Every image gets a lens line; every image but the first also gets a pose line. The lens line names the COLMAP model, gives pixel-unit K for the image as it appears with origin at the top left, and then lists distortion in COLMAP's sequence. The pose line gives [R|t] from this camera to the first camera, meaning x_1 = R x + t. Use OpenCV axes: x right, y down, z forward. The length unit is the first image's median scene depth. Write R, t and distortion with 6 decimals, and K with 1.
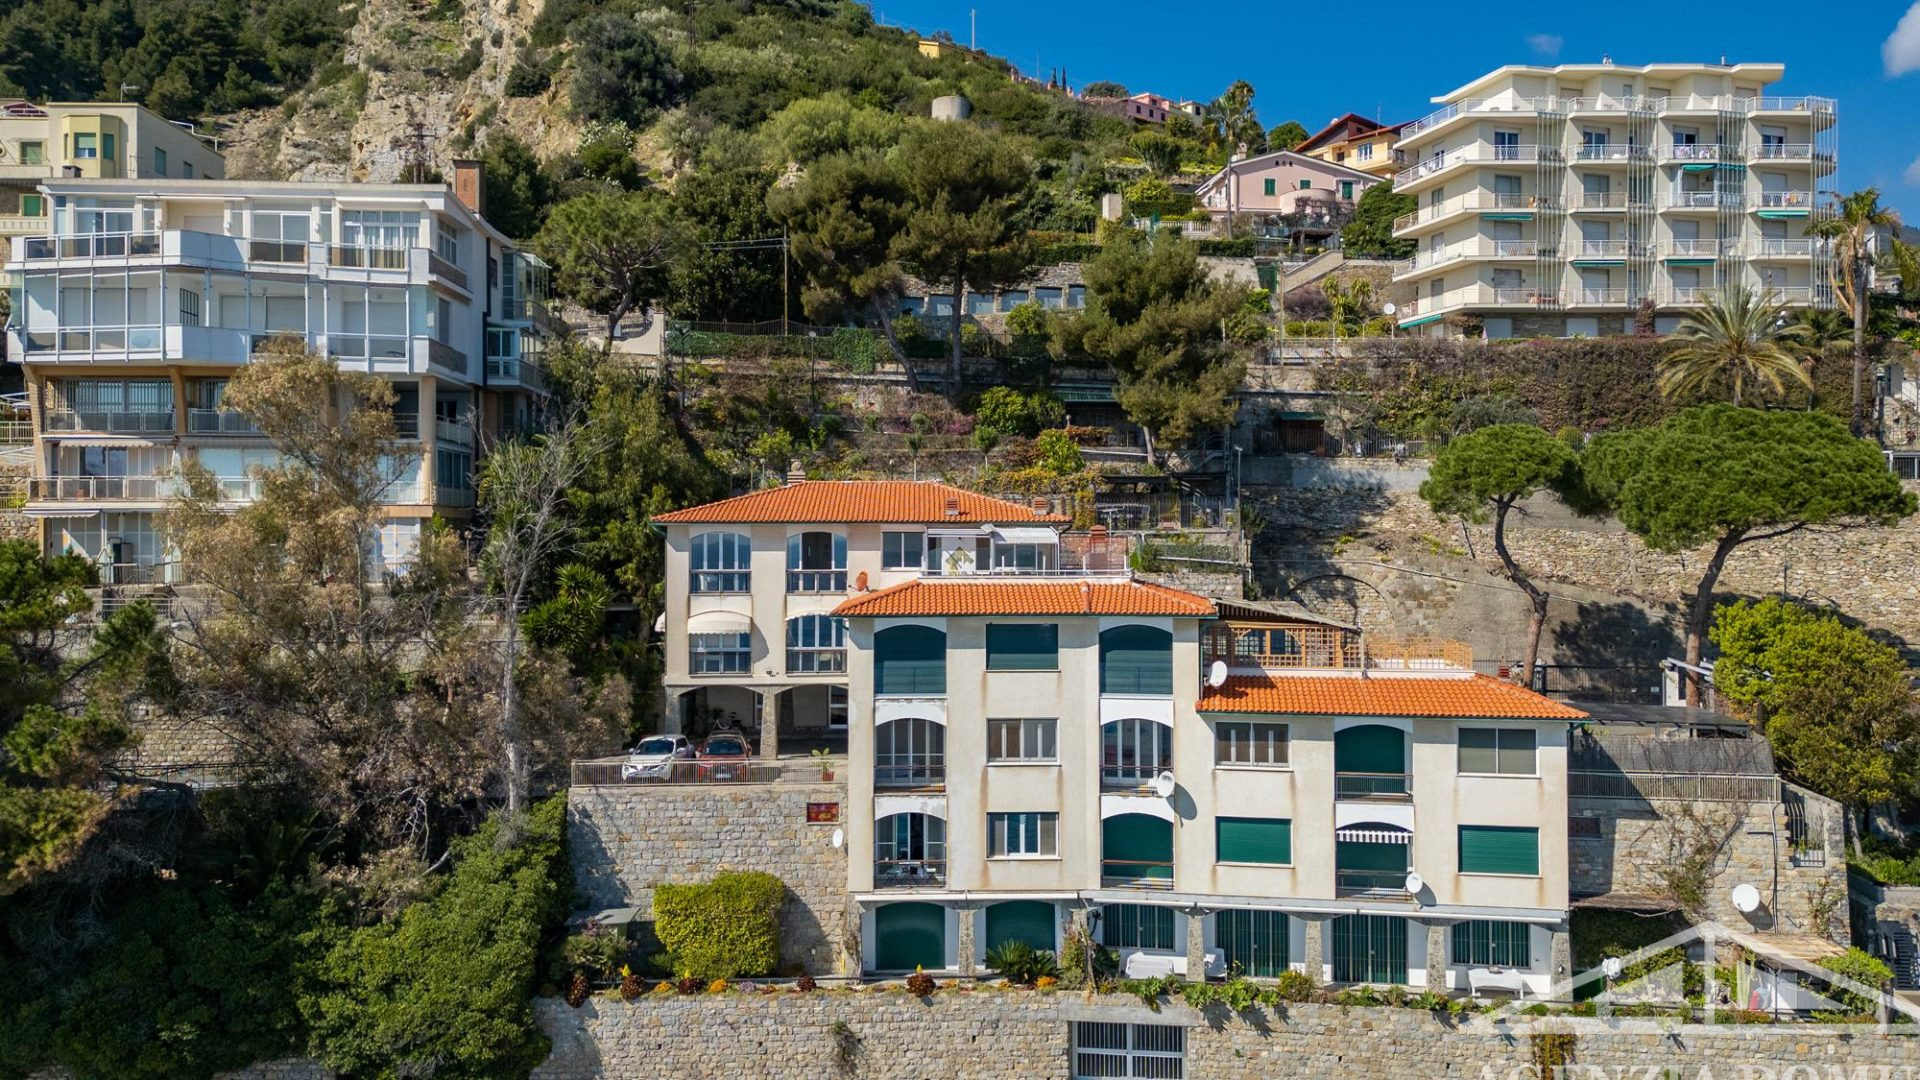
lens RADIAL K [[1386.2, 0, 950.4], [0, 1386.2, 543.3], [0, 0, 1]] dist [0.083830, -0.089206]
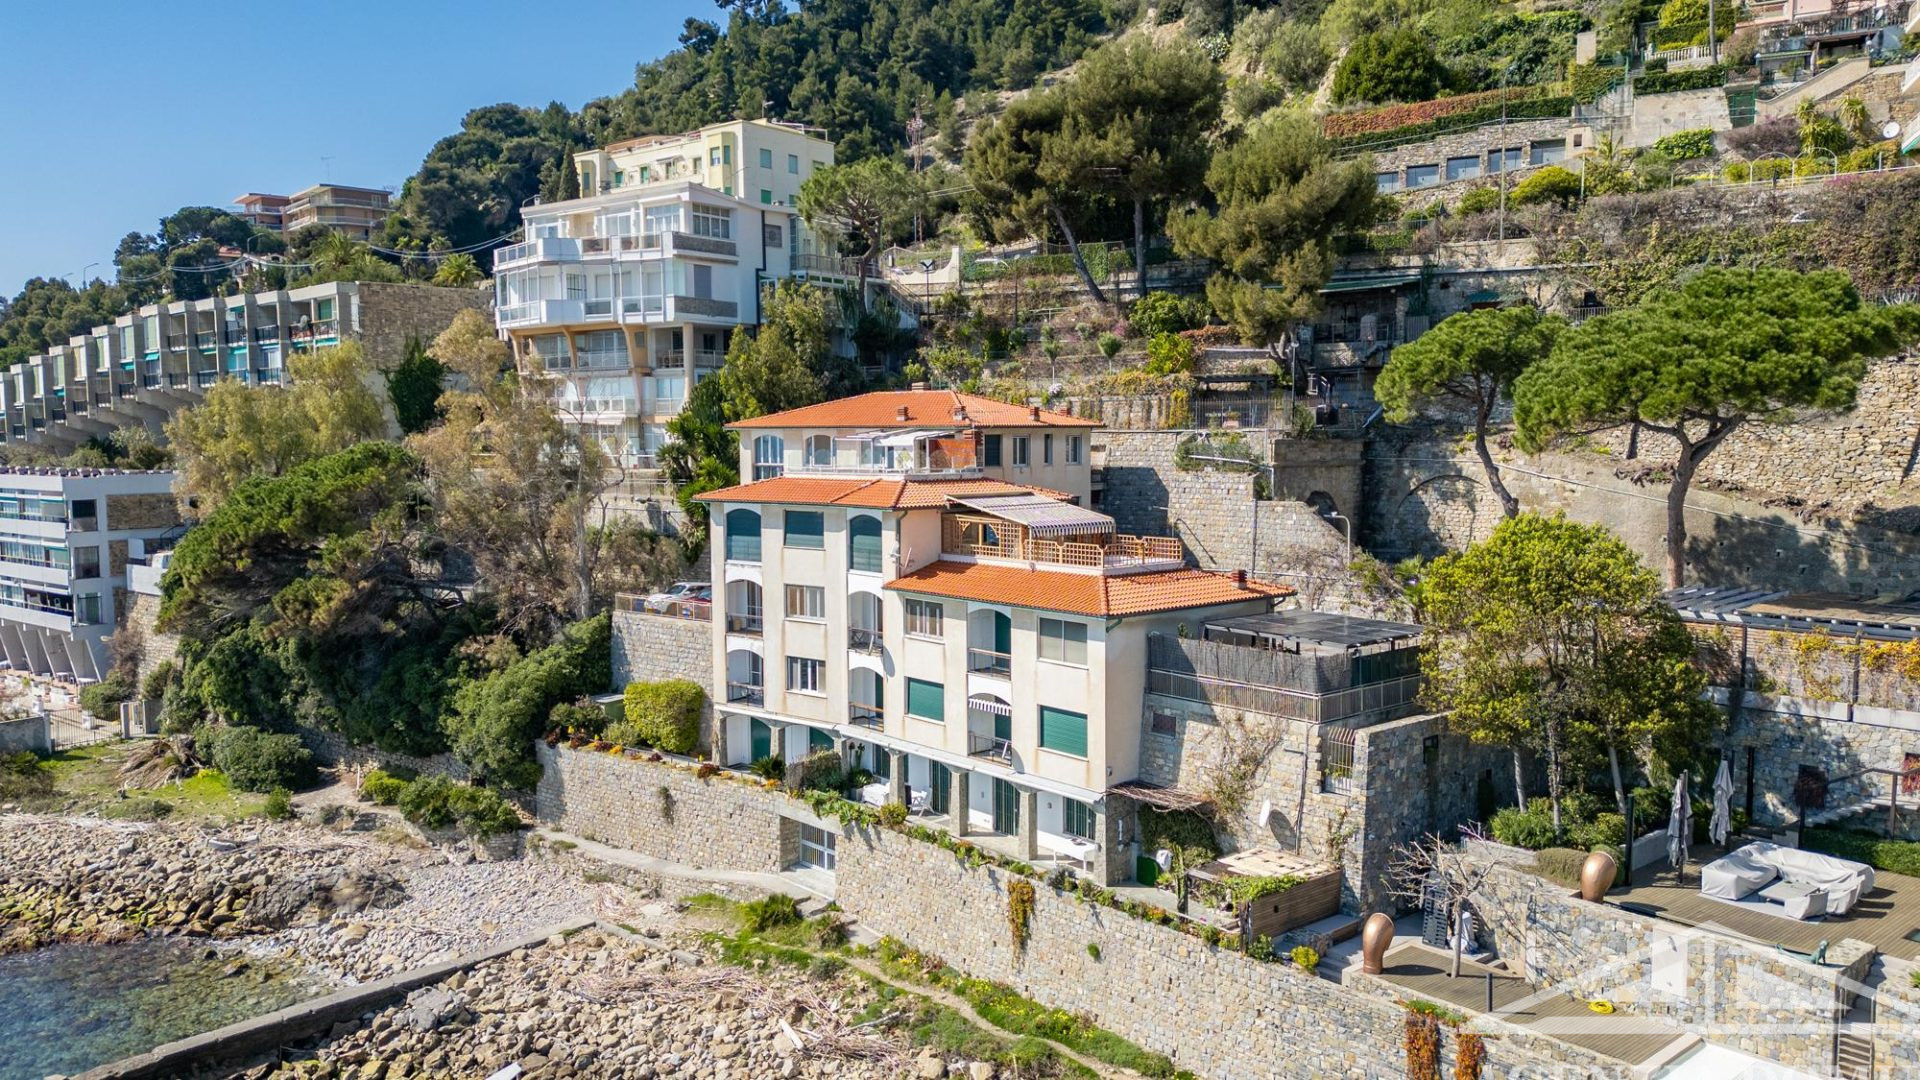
lens RADIAL K [[1386.2, 0, 950.4], [0, 1386.2, 543.3], [0, 0, 1]] dist [0.083830, -0.089206]
pose [[0.758039, 0.049932, -0.650295, 0.823276], [0.003862, 0.996704, 0.081032, -0.011374], [0.652197, -0.063937, 0.755348, 0.114260]]
